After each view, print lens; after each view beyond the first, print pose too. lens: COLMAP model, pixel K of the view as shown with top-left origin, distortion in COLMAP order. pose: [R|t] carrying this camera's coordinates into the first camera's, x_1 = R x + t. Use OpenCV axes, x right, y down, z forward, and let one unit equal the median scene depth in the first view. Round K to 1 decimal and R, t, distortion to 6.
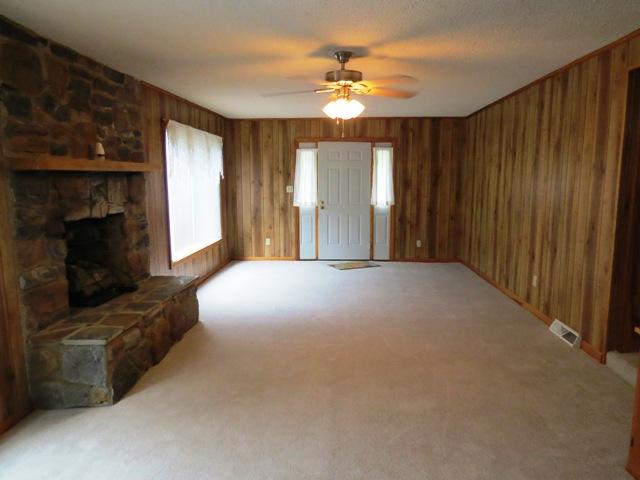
lens RADIAL K [[459.4, 0, 317.8], [0, 459.4, 243.2], [0, 0, 1]] dist [-0.008096, -0.000655]
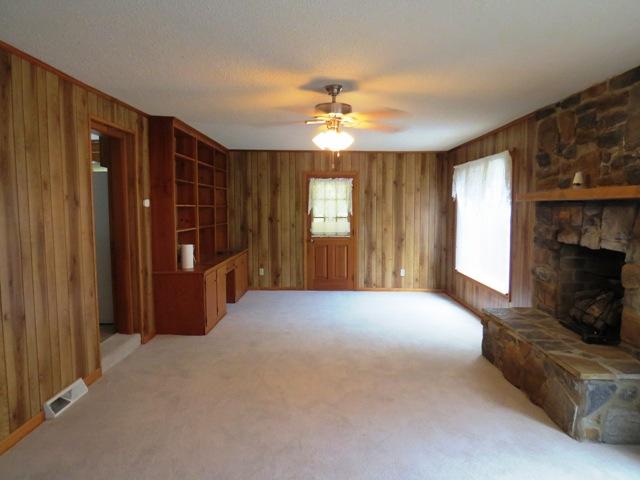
lens RADIAL K [[459.4, 0, 323.7], [0, 459.4, 237.8], [0, 0, 1]] dist [-0.008096, -0.000655]
pose [[-0.998397, 0.009887, -0.055721, 0.134000], [-0.002293, 0.976745, 0.214394, -0.287954], [0.056544, 0.214178, -0.975157, 1.947593]]
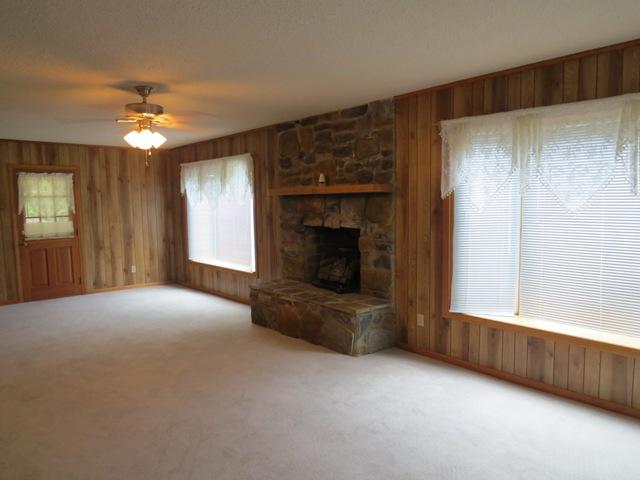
lens RADIAL K [[459.4, 0, 322.5], [0, 459.4, 233.9], [0, 0, 1]] dist [-0.008096, -0.000655]
pose [[-0.713159, 0.075435, -0.696932, 0.496584], [-0.077583, 0.979592, 0.185419, -0.294306], [0.696696, 0.186303, -0.692752, 1.969878]]
